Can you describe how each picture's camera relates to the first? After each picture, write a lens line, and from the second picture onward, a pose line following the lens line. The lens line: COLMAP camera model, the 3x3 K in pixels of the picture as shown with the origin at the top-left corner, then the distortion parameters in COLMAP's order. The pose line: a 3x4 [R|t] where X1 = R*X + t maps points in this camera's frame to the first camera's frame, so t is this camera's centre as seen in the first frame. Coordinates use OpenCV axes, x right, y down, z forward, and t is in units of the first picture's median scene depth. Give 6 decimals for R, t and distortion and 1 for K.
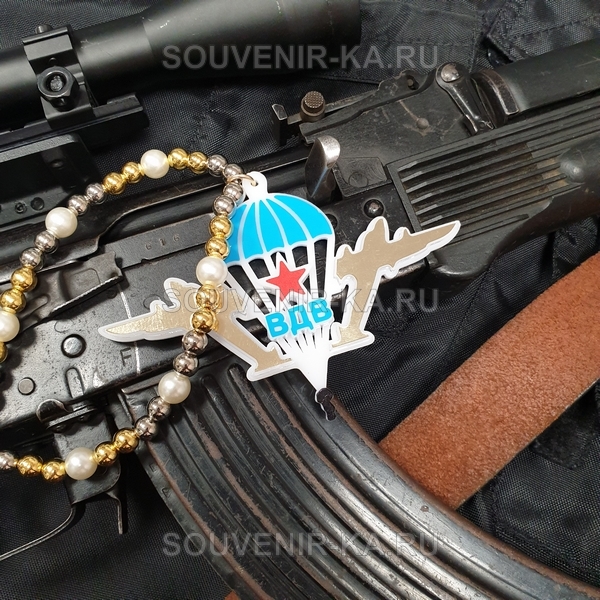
lens RADIAL K [[662.2, 0, 300.0], [0, 662.2, 300.0], [0, 0, 1]] dist [-0.078462, -0.034667]
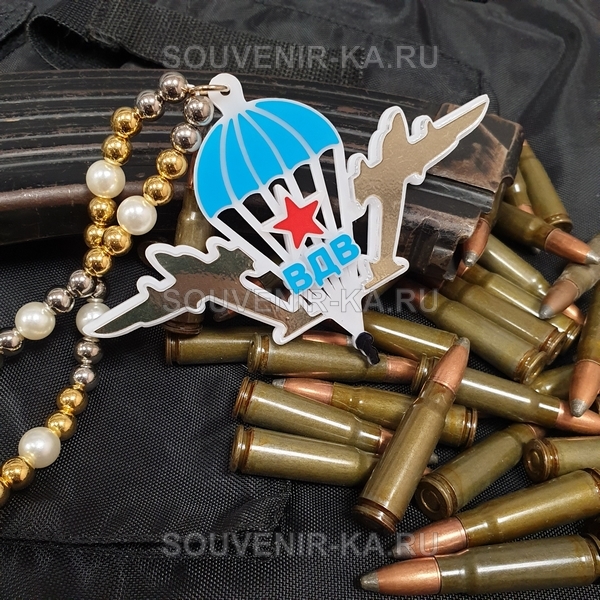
lens RADIAL K [[662.2, 0, 300.0], [0, 662.2, 300.0], [0, 0, 1]] dist [-0.078462, -0.034667]
pose [[0.972023, -0.217456, 0.088793, -0.107201], [0.157747, 0.884449, 0.439164, -0.289696], [-0.174032, -0.412871, 0.894008, 0.239150]]
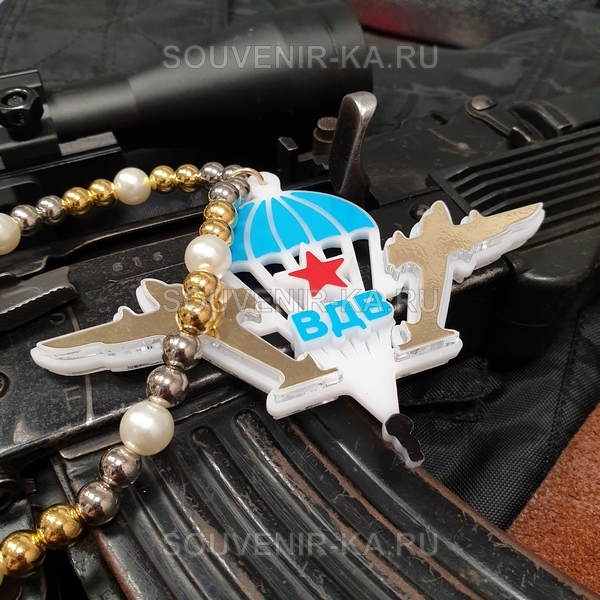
lens RADIAL K [[662.2, 0, 300.0], [0, 662.2, 300.0], [0, 0, 1]] dist [-0.078462, -0.034667]
pose [[0.997426, -0.067537, 0.024079, -0.055733], [0.071230, 0.894876, -0.440595, 0.286421], [0.008209, 0.441176, 0.897383, 0.394663]]
